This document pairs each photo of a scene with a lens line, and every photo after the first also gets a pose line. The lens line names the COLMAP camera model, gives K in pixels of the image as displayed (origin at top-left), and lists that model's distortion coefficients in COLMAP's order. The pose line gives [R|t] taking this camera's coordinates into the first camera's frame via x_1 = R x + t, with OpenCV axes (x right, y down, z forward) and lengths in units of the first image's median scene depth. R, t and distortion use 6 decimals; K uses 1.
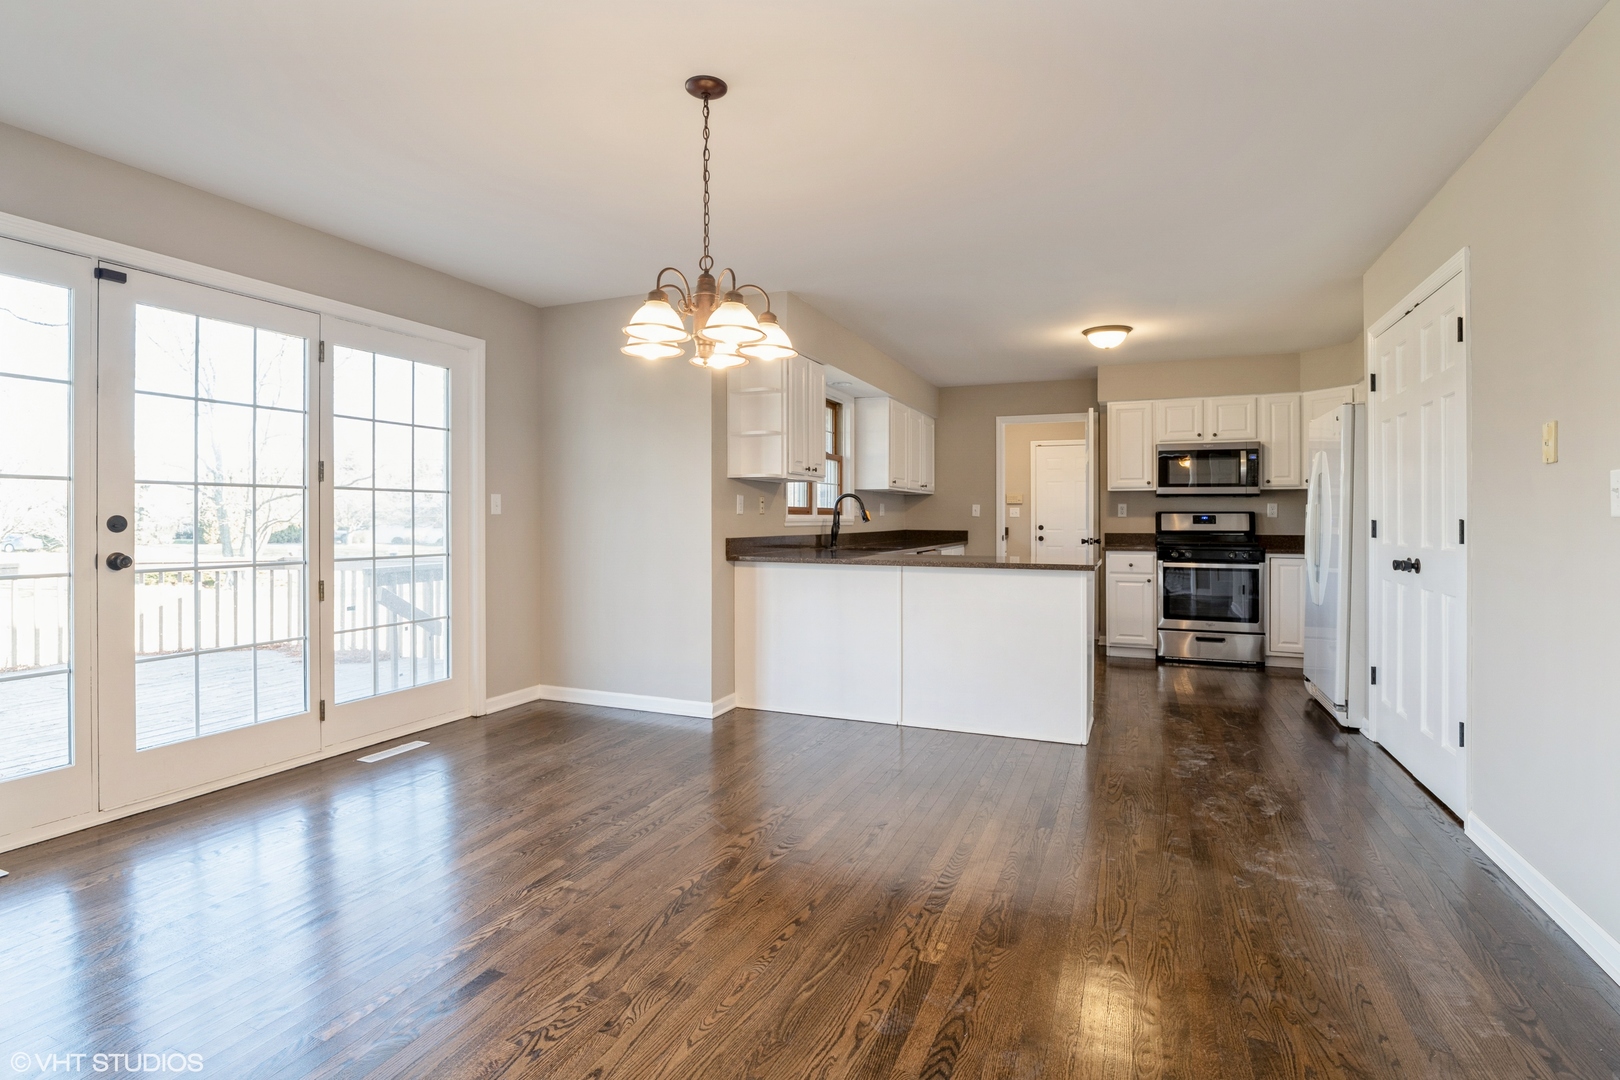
lens RADIAL K [[795.0, 0, 815.8], [0, 795.0, 522.8], [0, 0, 1]] dist [0.001722, 0.000470]
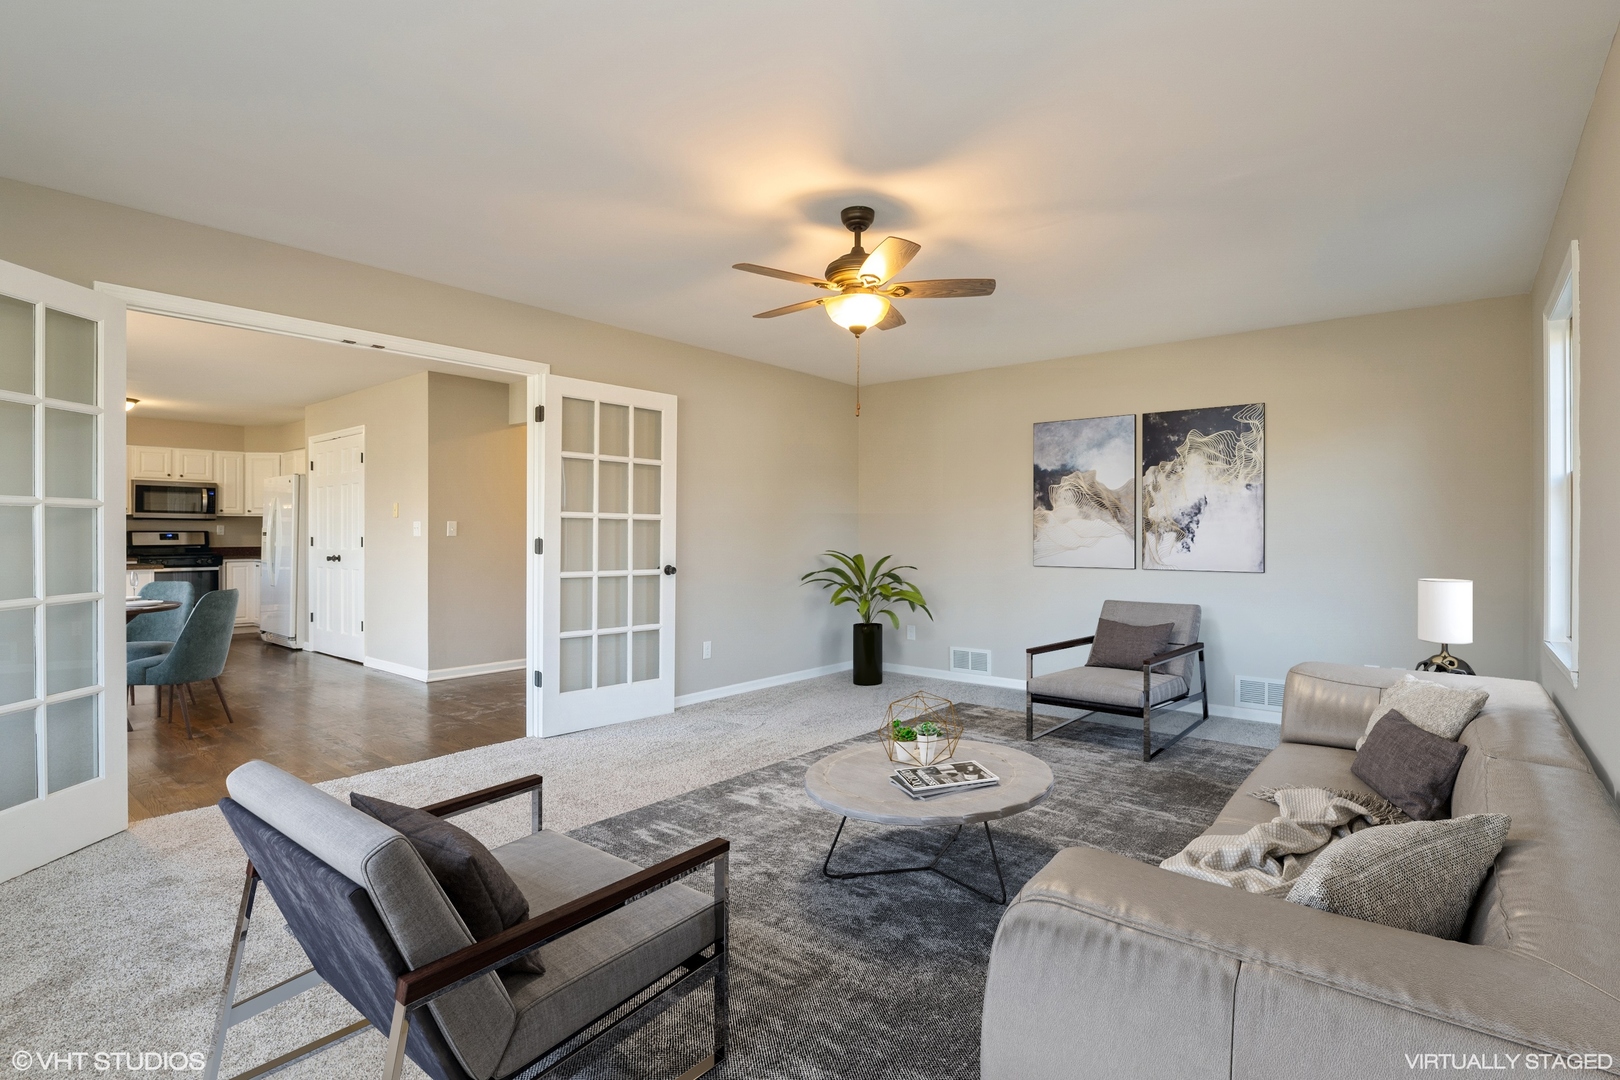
lens RADIAL K [[795.0, 0, 815.8], [0, 795.0, 522.8], [0, 0, 1]] dist [0.001722, 0.000470]
pose [[0.296250, 0.014804, 0.954996, -0.512180], [0.004726, 0.999845, -0.016965, 0.000518], [-0.955099, 0.009539, 0.296134, -0.484614]]
